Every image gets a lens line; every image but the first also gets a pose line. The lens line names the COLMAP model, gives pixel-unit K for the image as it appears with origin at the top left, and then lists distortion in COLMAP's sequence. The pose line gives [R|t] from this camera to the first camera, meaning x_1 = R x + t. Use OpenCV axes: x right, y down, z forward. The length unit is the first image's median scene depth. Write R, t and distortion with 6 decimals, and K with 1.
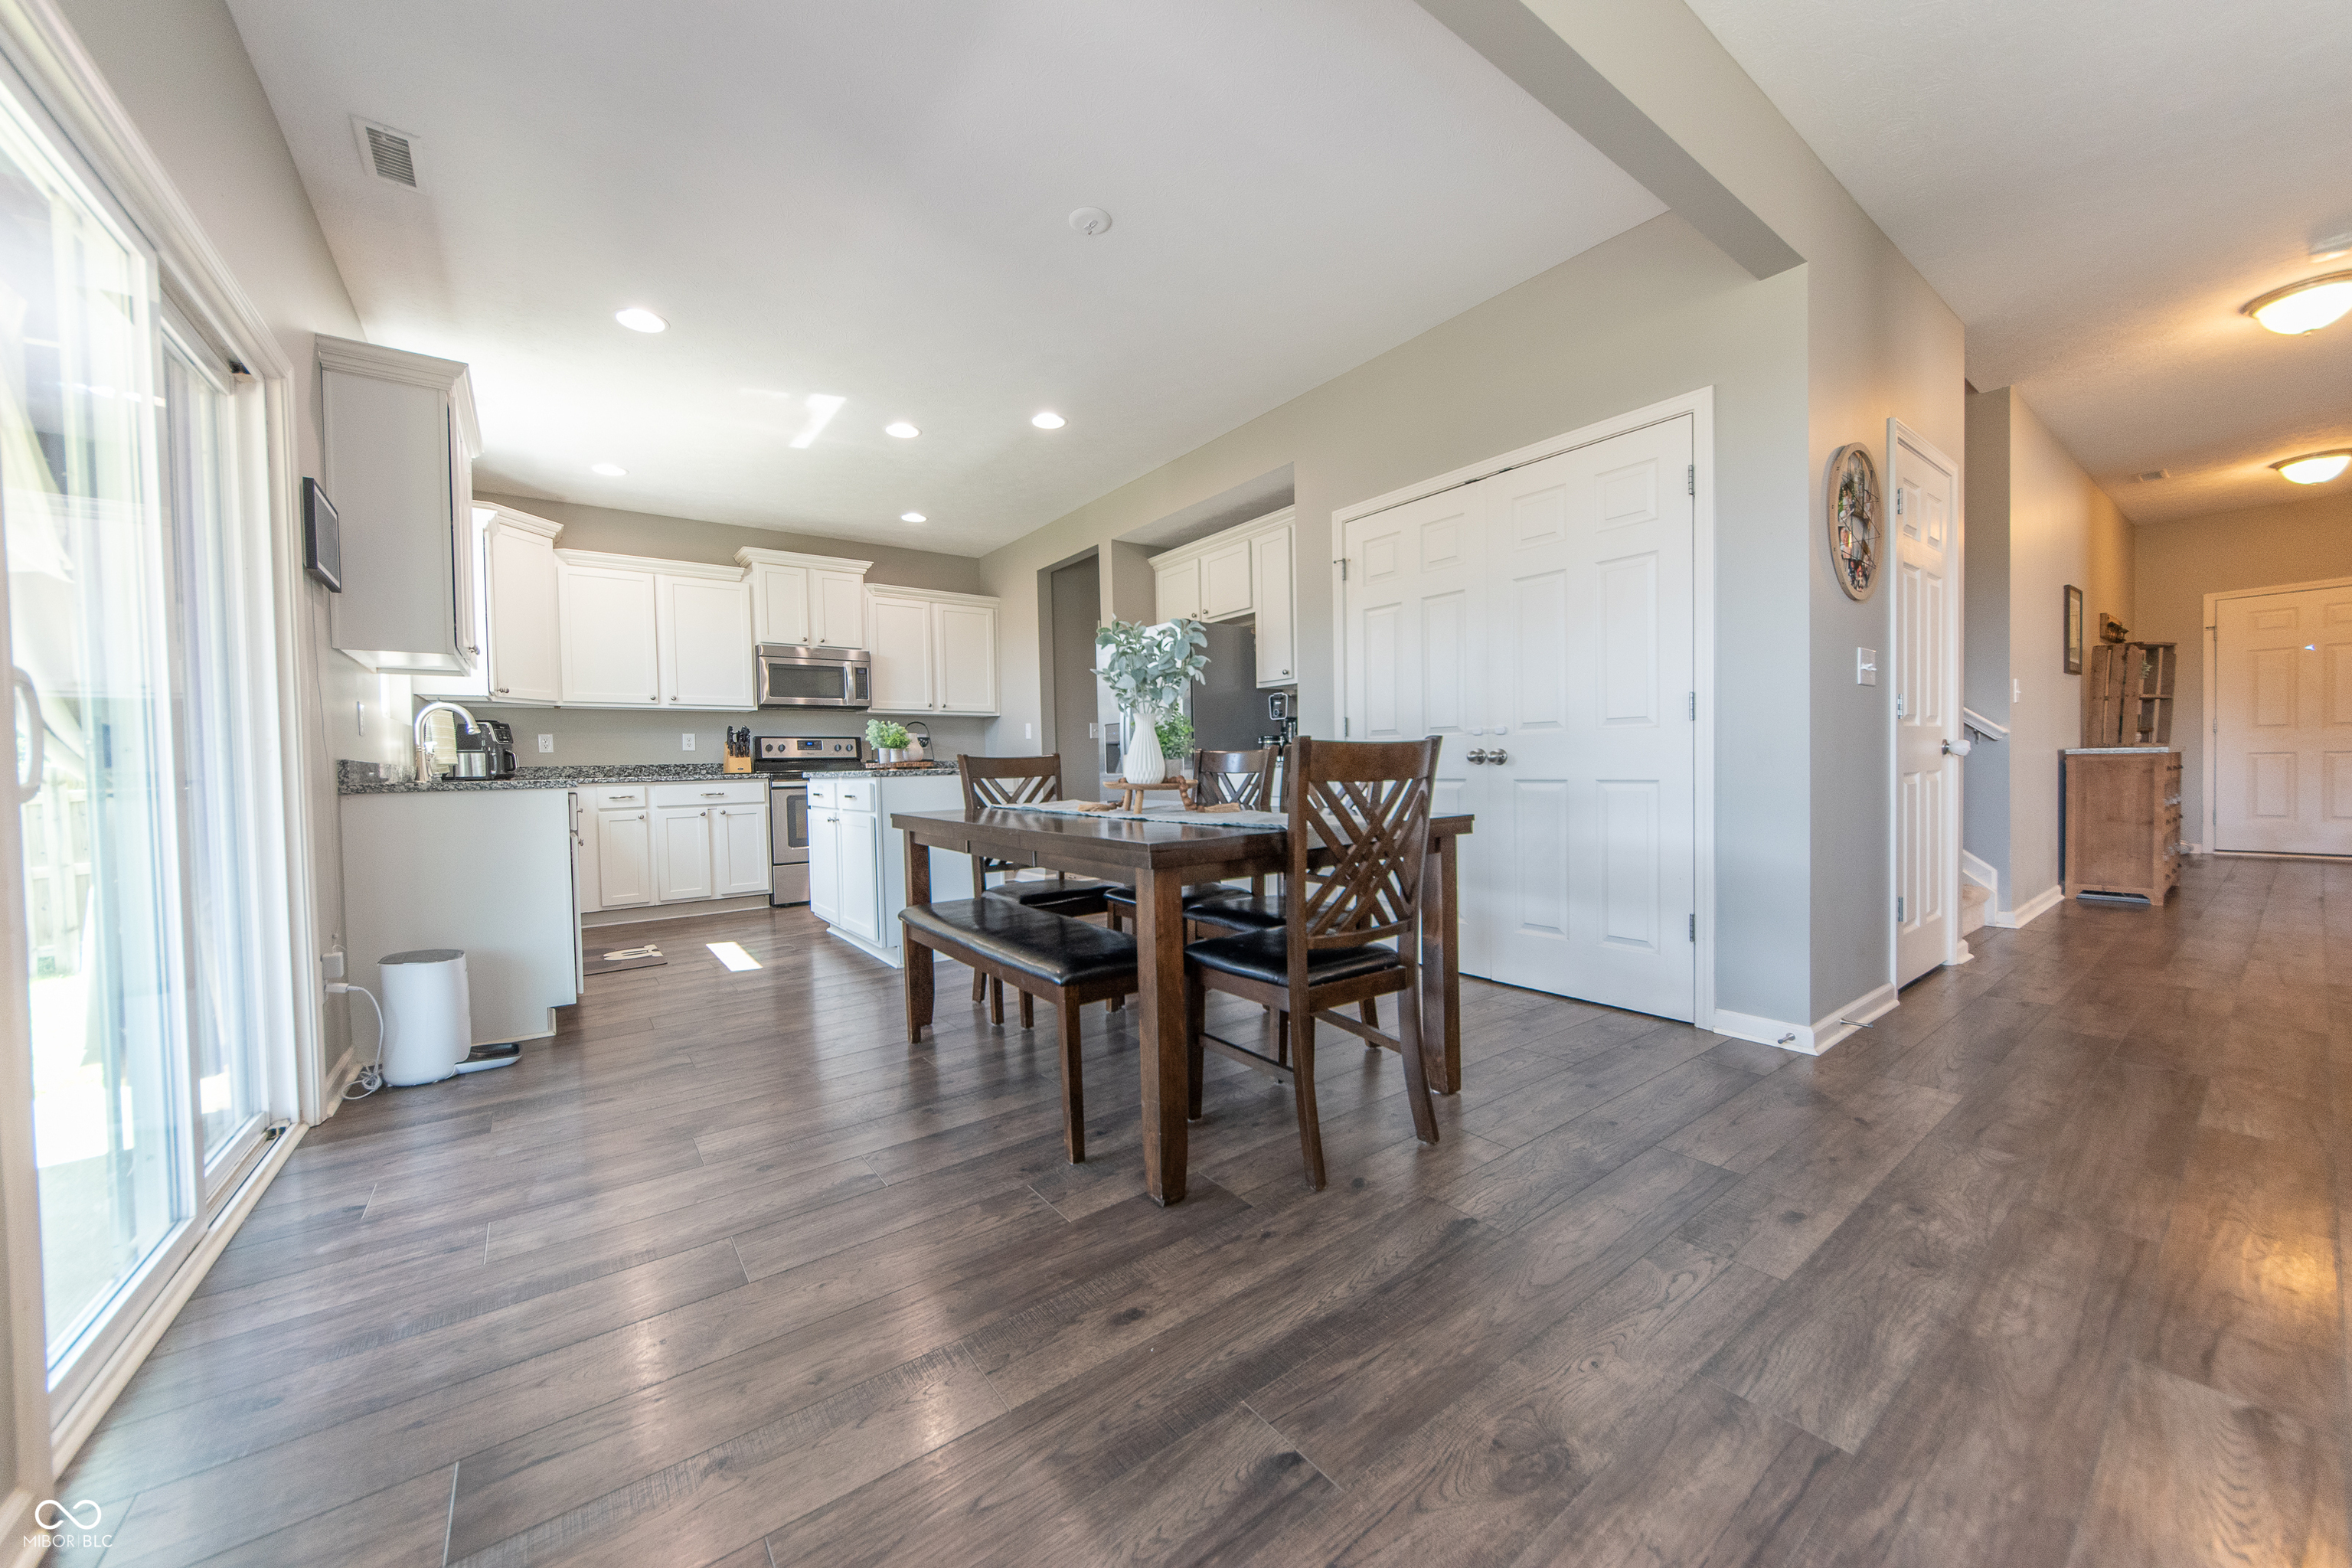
lens RADIAL K [[847.3, 0, 1191.0], [0, 847.3, 783.1], [0, 0, 1]] dist [-0.007107, 0.002492]
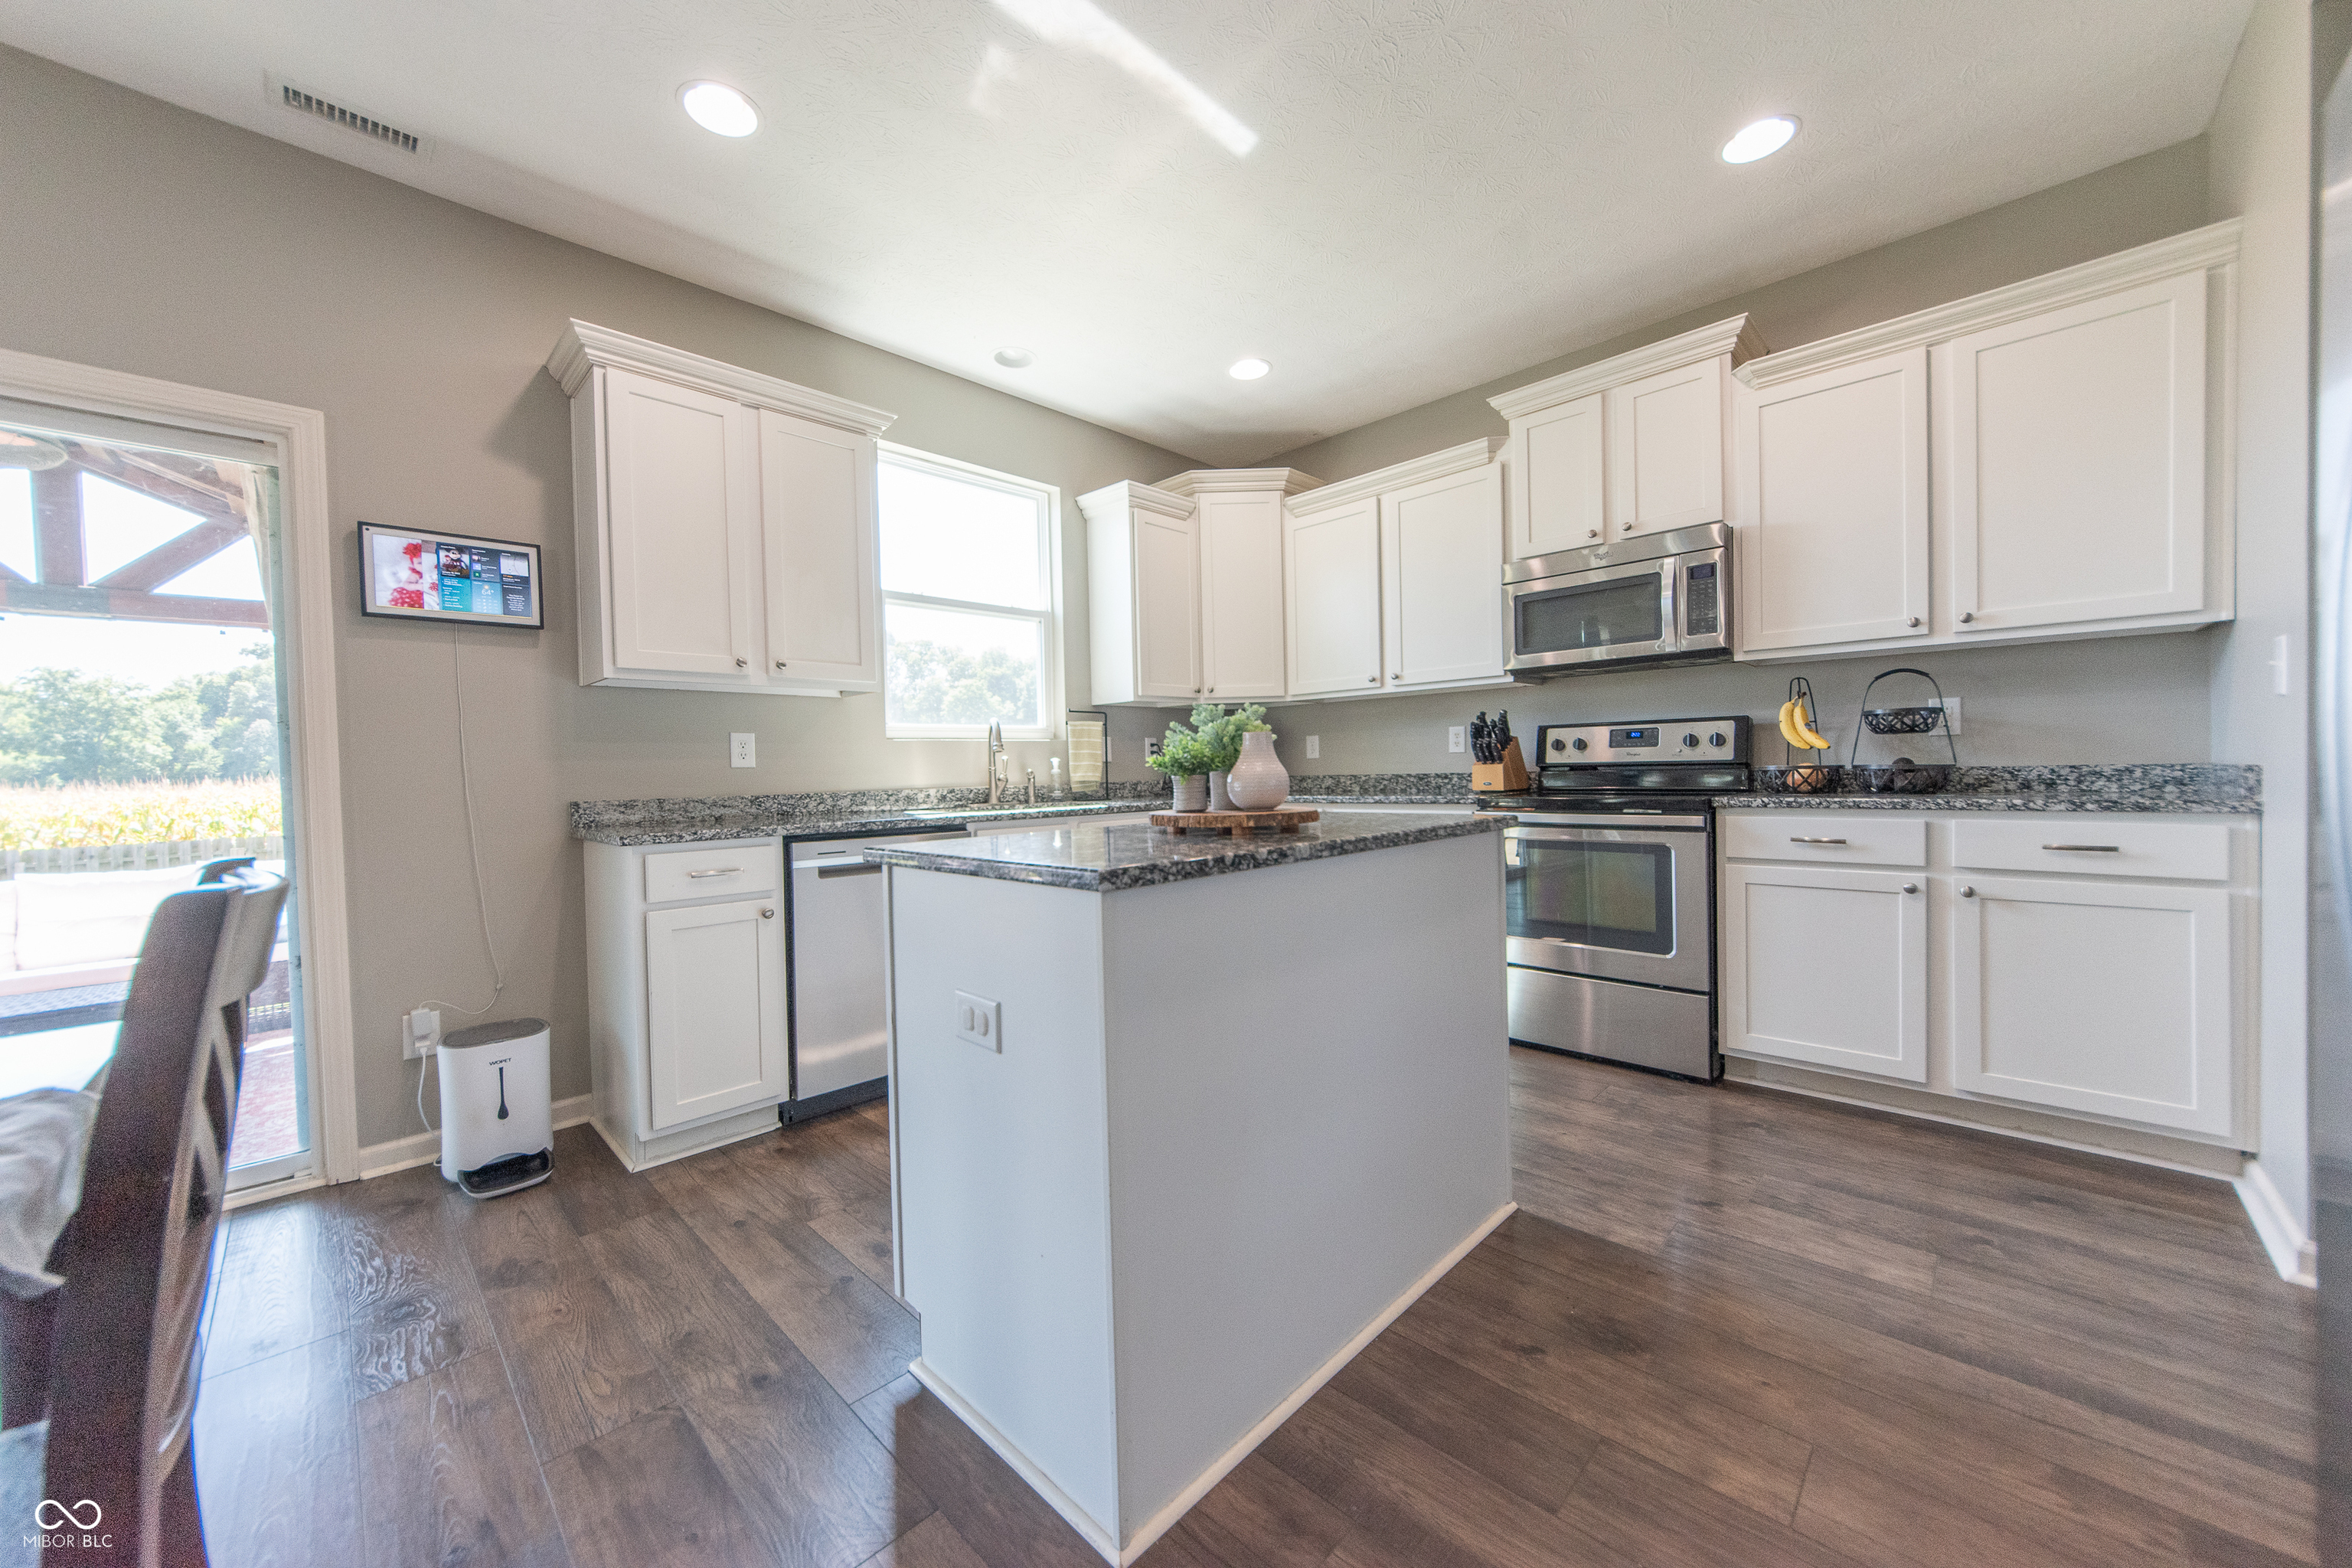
lens RADIAL K [[847.3, 0, 1175.0], [0, 847.3, 784.4], [0, 0, 1]] dist [-0.007107, 0.002492]
pose [[0.142402, 0.035233, -0.989182, 0.021163], [-0.000503, 0.999369, 0.035524, -0.037769], [0.989809, -0.004561, 0.142330, 0.709231]]
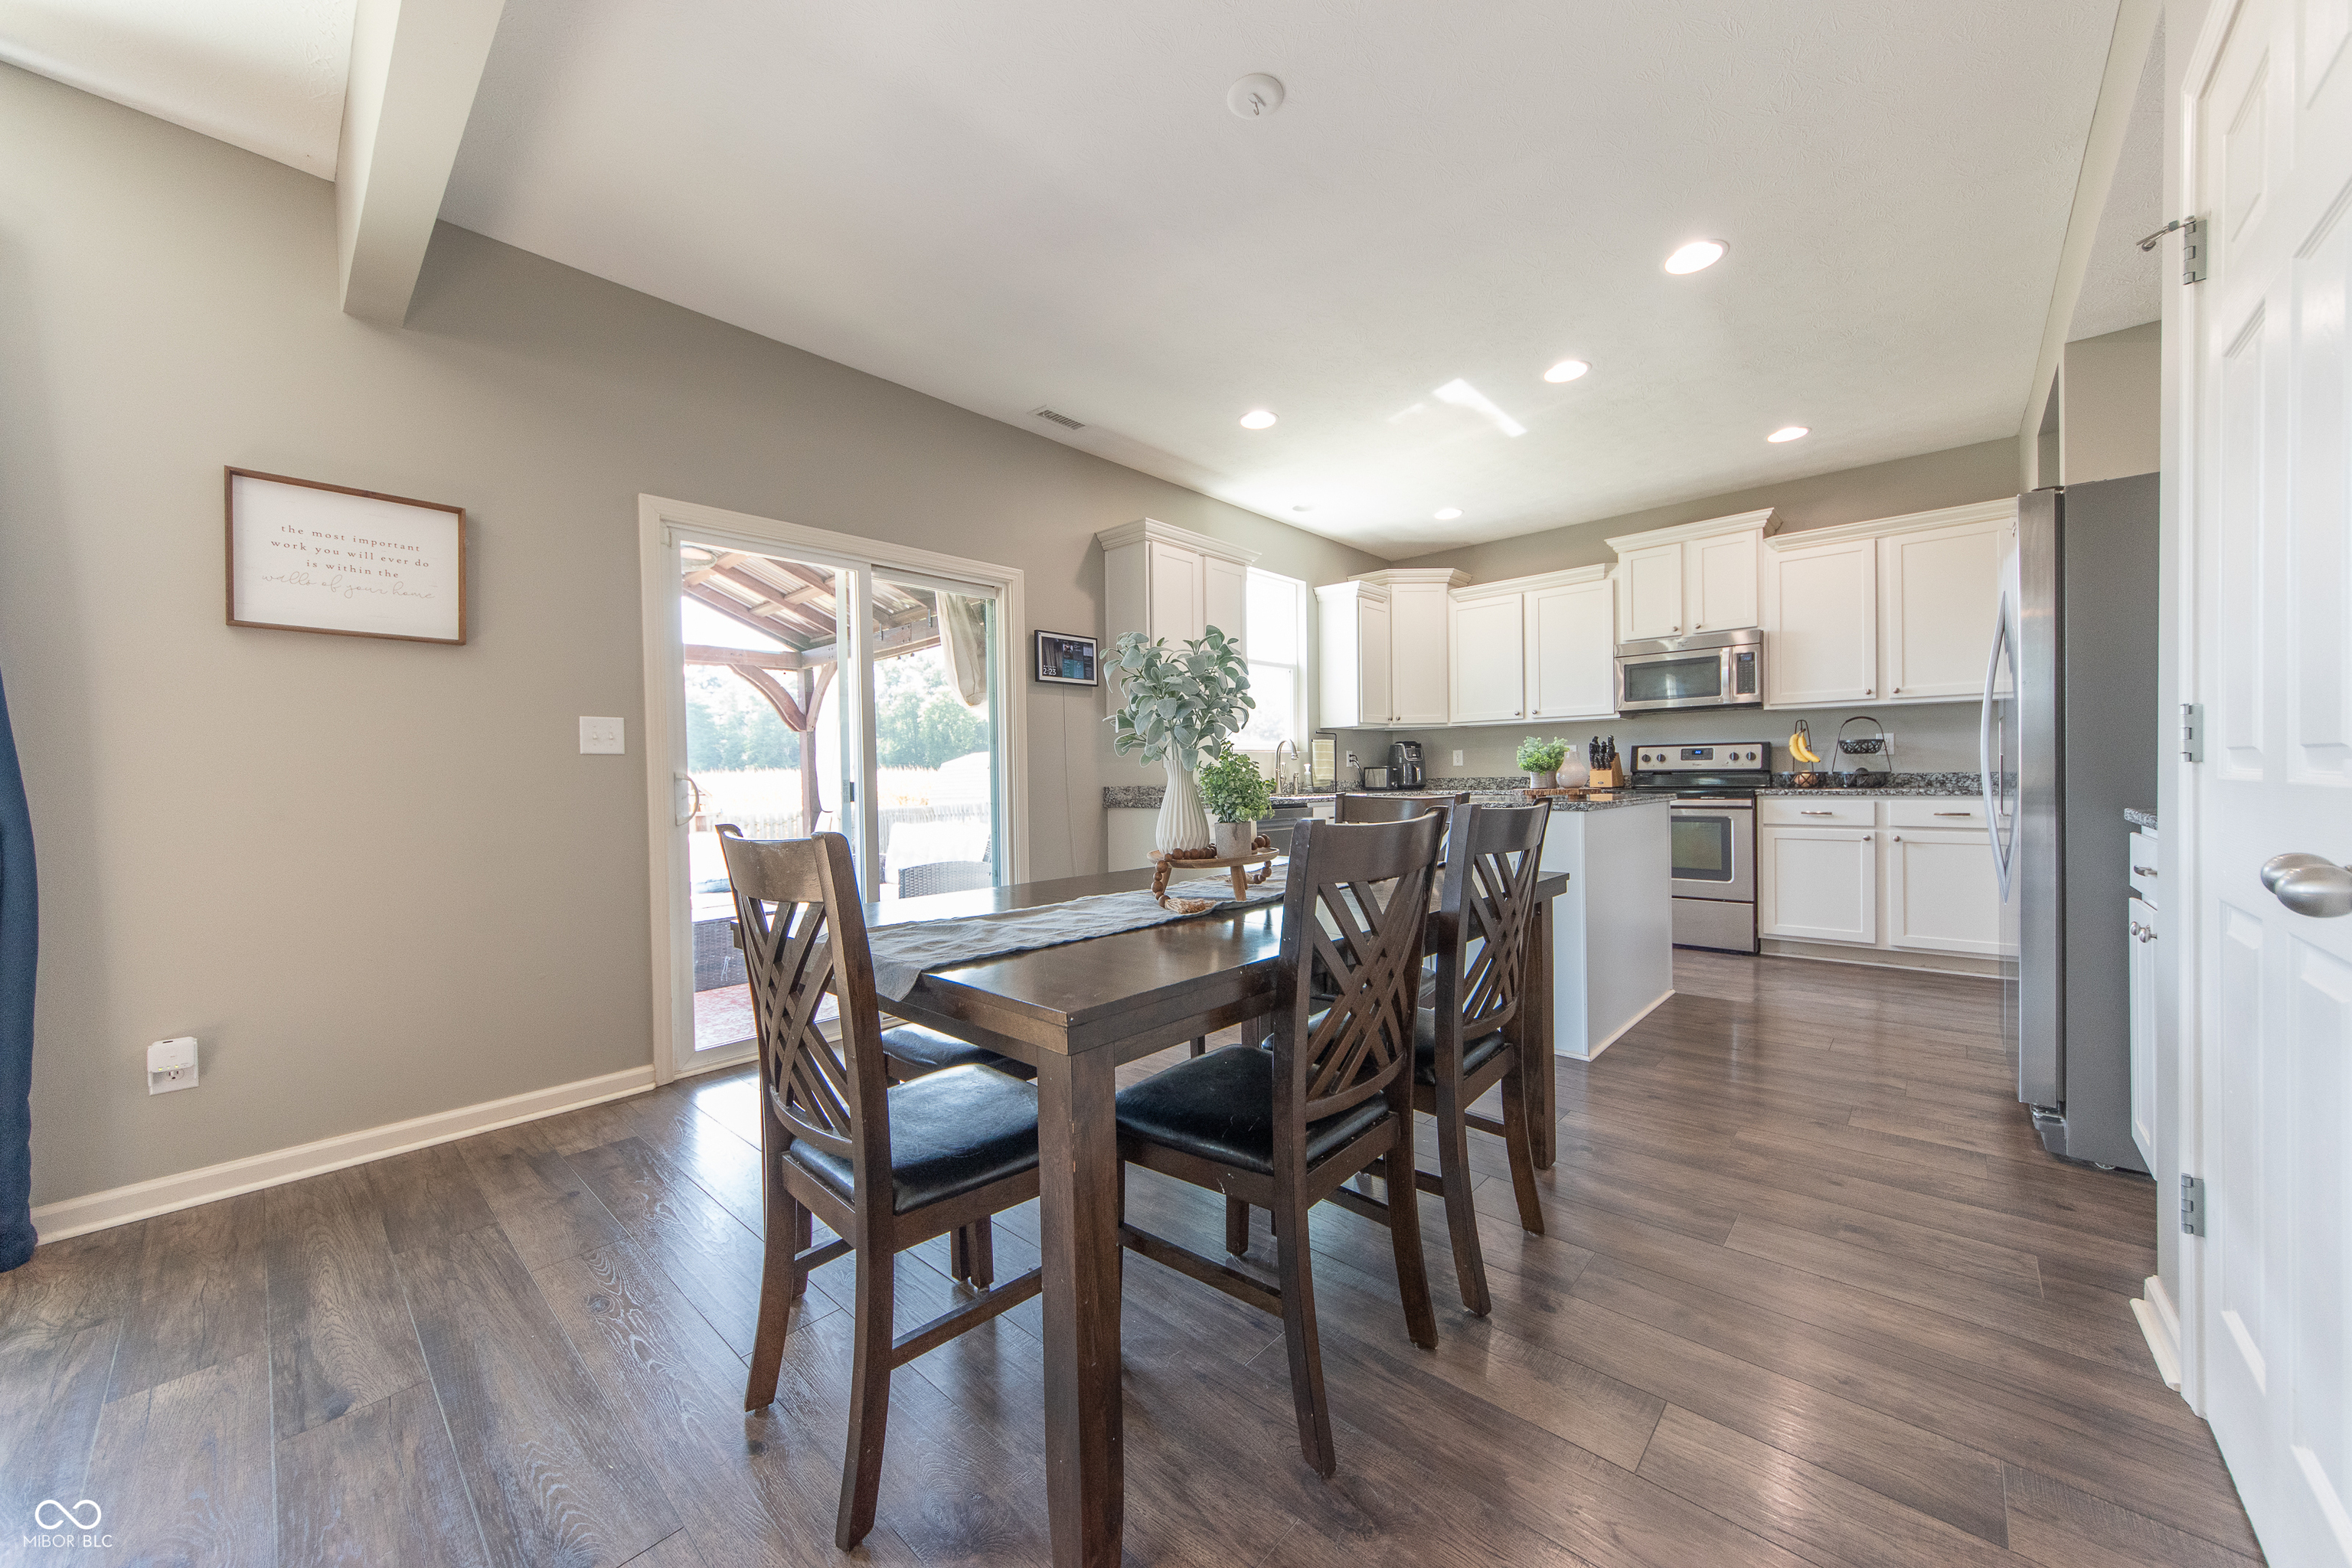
lens RADIAL K [[847.3, 0, 1169.7], [0, 847.3, 784.6], [0, 0, 1]] dist [-0.007107, 0.002492]
pose [[0.174446, 0.026823, -0.984301, 0.296332], [-0.008657, 0.999632, 0.025706, -0.034849], [0.984629, 0.004037, 0.174615, 0.381334]]
